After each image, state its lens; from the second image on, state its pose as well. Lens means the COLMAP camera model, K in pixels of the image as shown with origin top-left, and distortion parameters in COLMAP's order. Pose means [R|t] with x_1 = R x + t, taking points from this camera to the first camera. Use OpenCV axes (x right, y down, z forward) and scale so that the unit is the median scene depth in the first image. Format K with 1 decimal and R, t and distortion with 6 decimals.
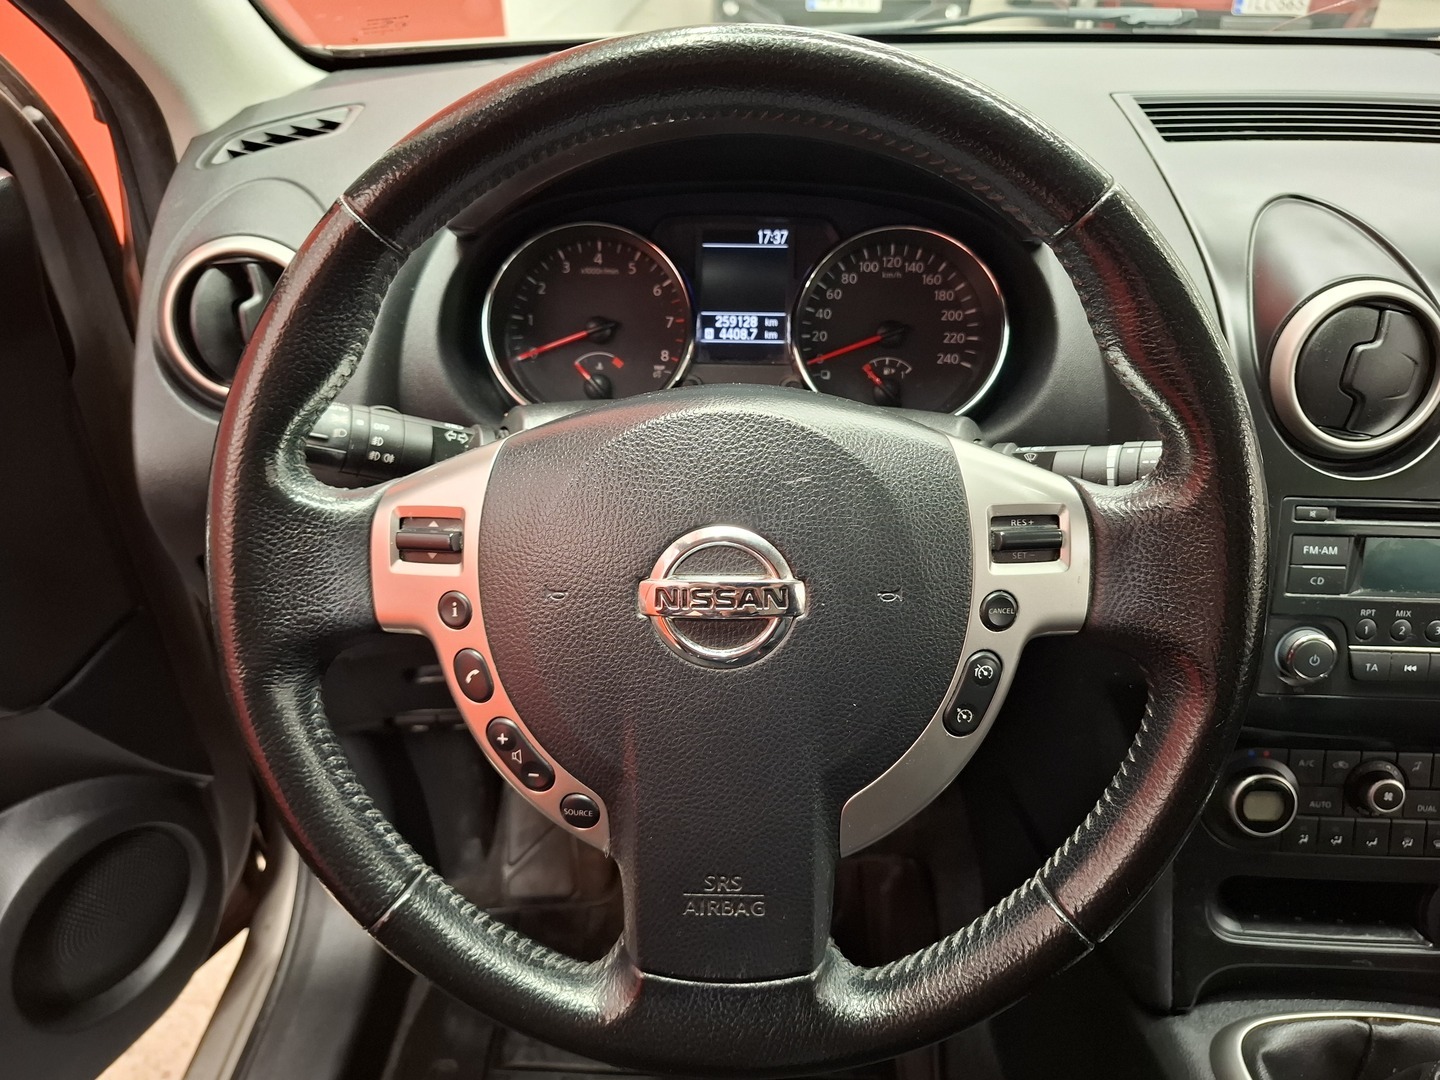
lens RADIAL K [[1042.3, 0, 720.0], [0, 1042.3, 540.0], [0, 0, 1]] dist [0.061140, -0.057856]
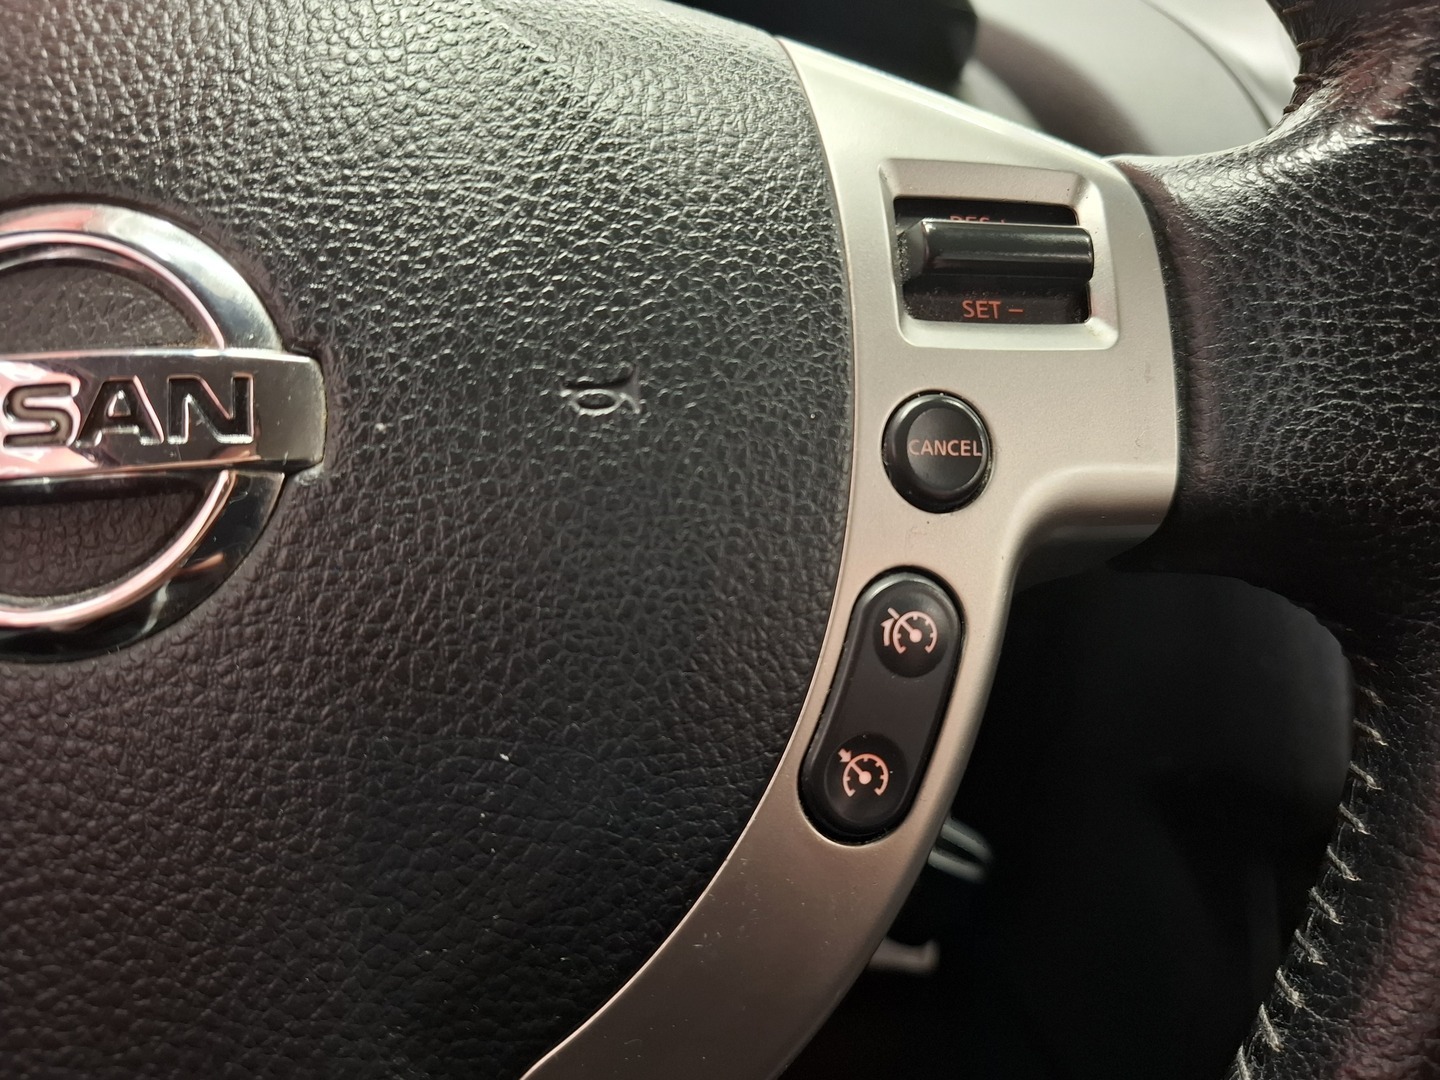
lens RADIAL K [[978.4, 0, 721.2], [0, 978.4, 564.4], [0, 0, 1]] dist [0.050806, -0.112274]
pose [[0.995369, -0.046878, 0.083919, 0.172681], [0.059906, 0.985270, -0.160172, 0.154129], [-0.075174, 0.164457, 0.983515, 0.716681]]
